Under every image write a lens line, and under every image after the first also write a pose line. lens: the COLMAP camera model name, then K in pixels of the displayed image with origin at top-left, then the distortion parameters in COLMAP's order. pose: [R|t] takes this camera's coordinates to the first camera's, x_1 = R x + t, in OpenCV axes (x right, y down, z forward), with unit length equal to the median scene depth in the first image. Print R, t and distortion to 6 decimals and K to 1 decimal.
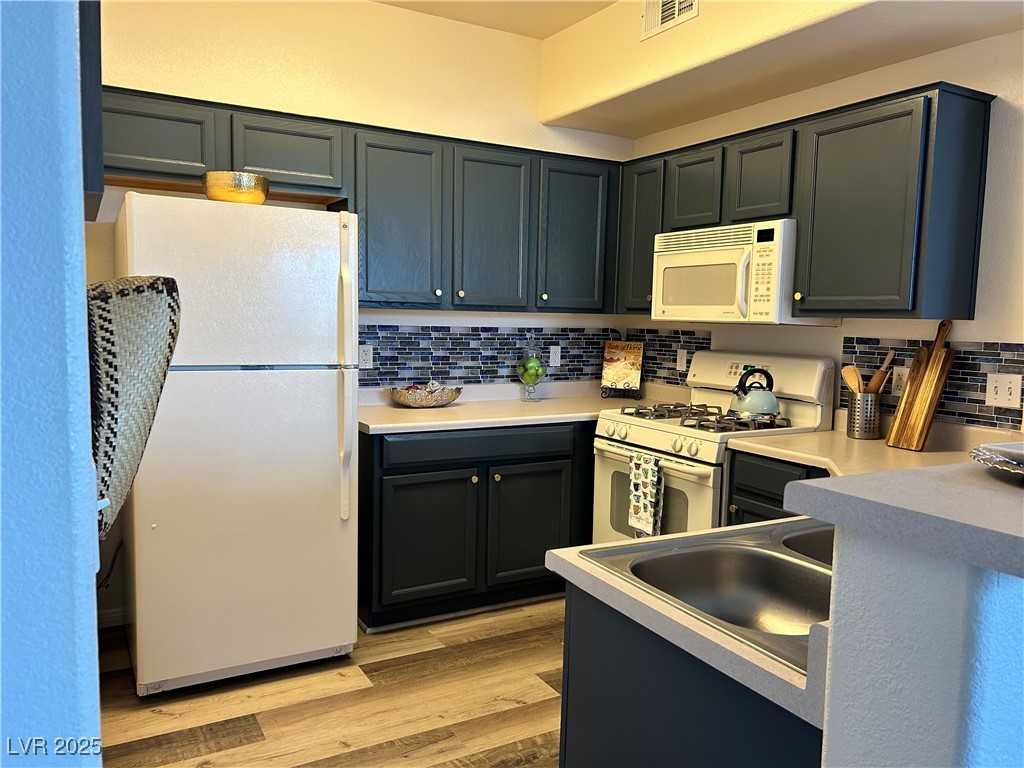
lens RADIAL K [[762.6, 0, 510.6], [0, 762.6, 393.1], [0, 0, 1]] dist [0.125943, -0.287148]
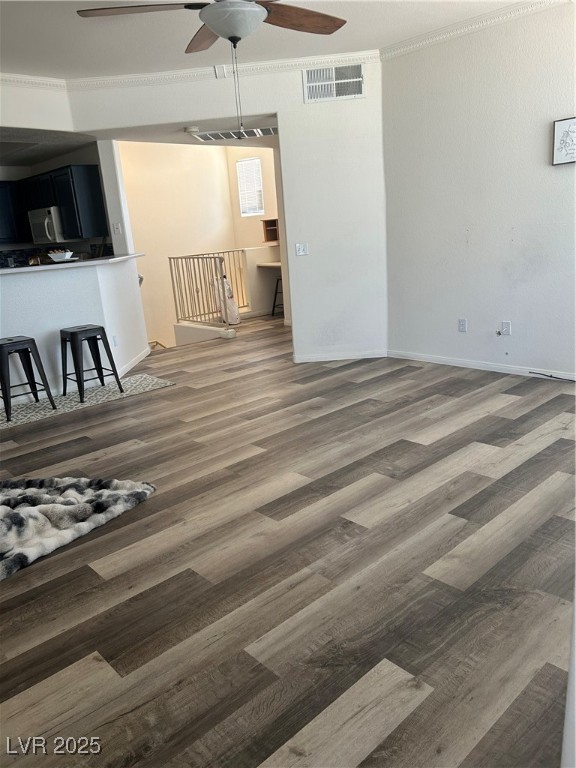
lens RADIAL K [[574.0, 0, 285.9], [0, 574.0, 392.0], [0, 0, 1]] dist [0.047722, -0.068993]
pose [[0.970216, -0.152652, 0.188092, 0.661028], [0.117885, 0.975849, 0.183906, 0.158762], [-0.211623, -0.156256, 0.964780, -1.372407]]
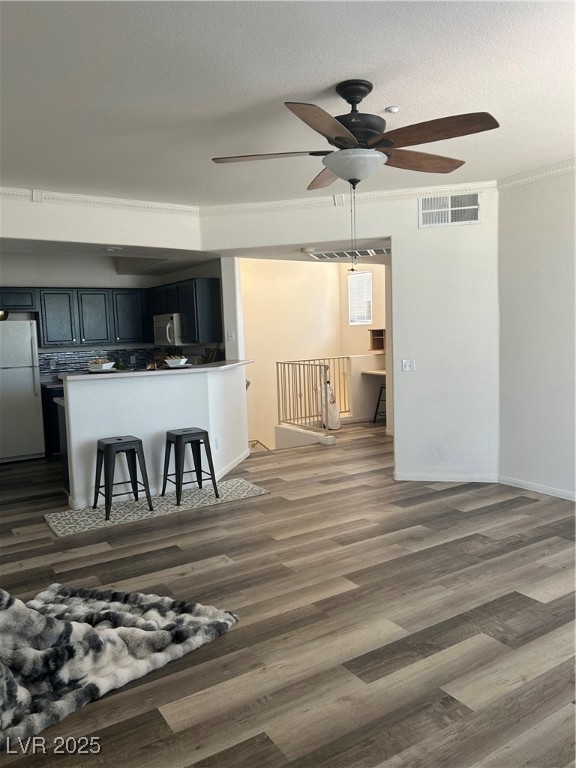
lens RADIAL K [[575.1, 0, 287.4], [0, 575.1, 382.3], [0, 0, 1]] dist [0.057541, -0.072939]
pose [[0.997375, -0.060939, 0.039105, 0.670955], [0.061351, 0.998072, -0.009403, 0.107233], [-0.038457, 0.011778, 0.999191, -1.338088]]
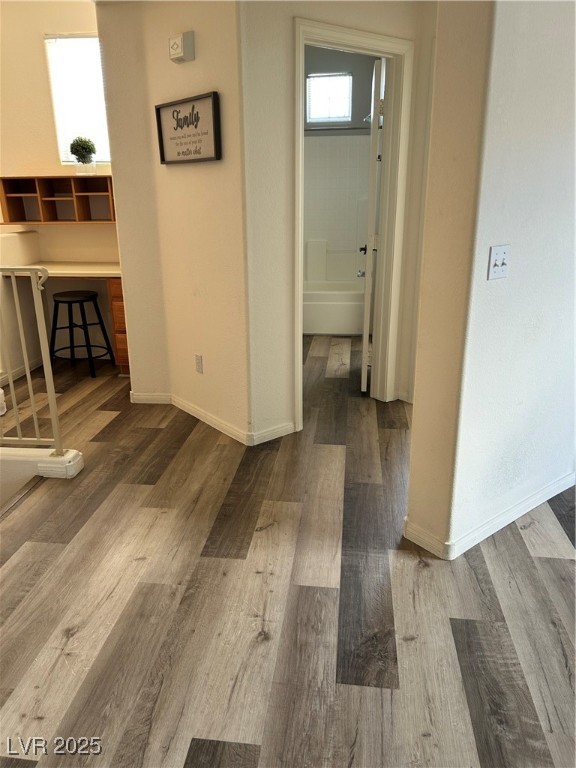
lens RADIAL K [[580.2, 0, 279.9], [0, 580.2, 380.5], [0, 0, 1]] dist [0.063086, -0.089468]
pose [[0.601419, -0.281429, 0.747725, 0.458001], [0.107363, 0.955884, 0.273420, -0.014730], [-0.791687, -0.084162, 0.605102, 0.177193]]
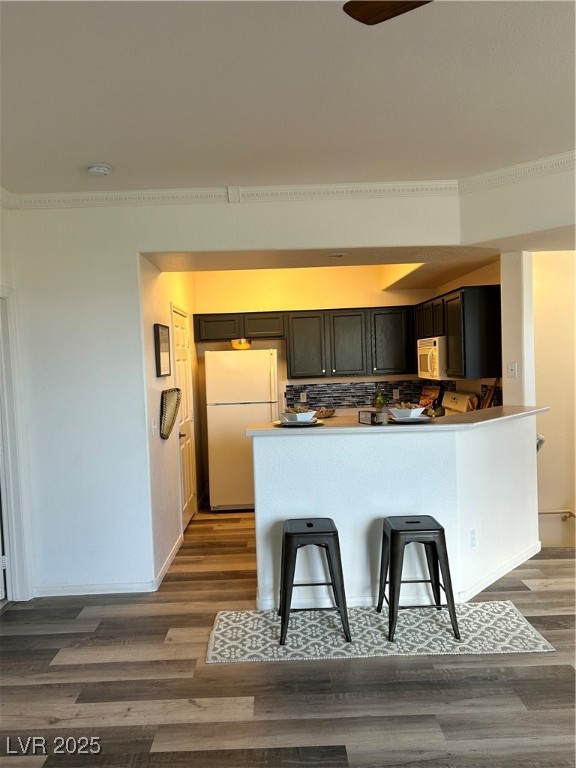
lens RADIAL K [[582.7, 0, 279.8], [0, 582.7, 387.6], [0, 0, 1]] dist [0.055018, -0.077765]
pose [[0.868514, -0.032895, -0.494572, 0.769933], [0.008629, 0.998648, -0.051269, 0.018216], [0.495590, 0.040260, 0.867623, -0.754760]]
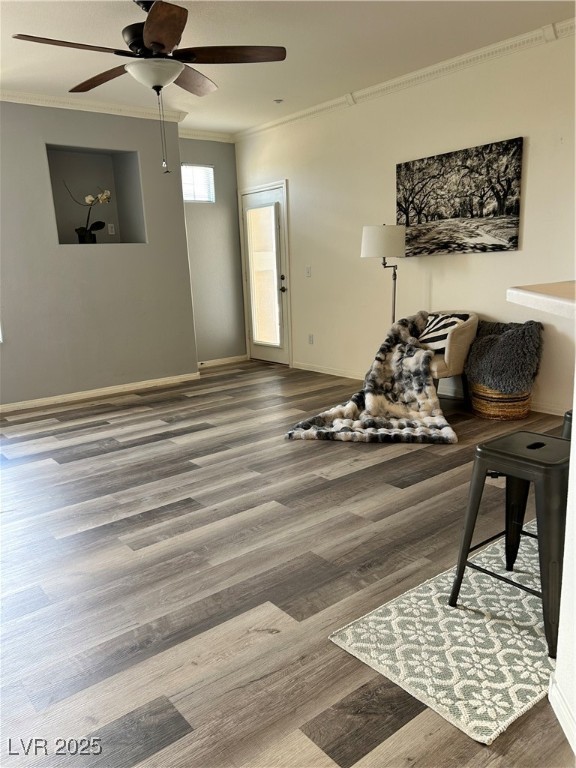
lens RADIAL K [[582.6, 0, 284.6], [0, 582.6, 390.6], [0, 0, 1]] dist [0.070621, -0.117119]
pose [[-0.988170, 0.049241, -0.145239, 0.793893], [0.001738, 0.950586, 0.310456, -0.037917], [0.153350, 0.306531, -0.939427, 0.840725]]
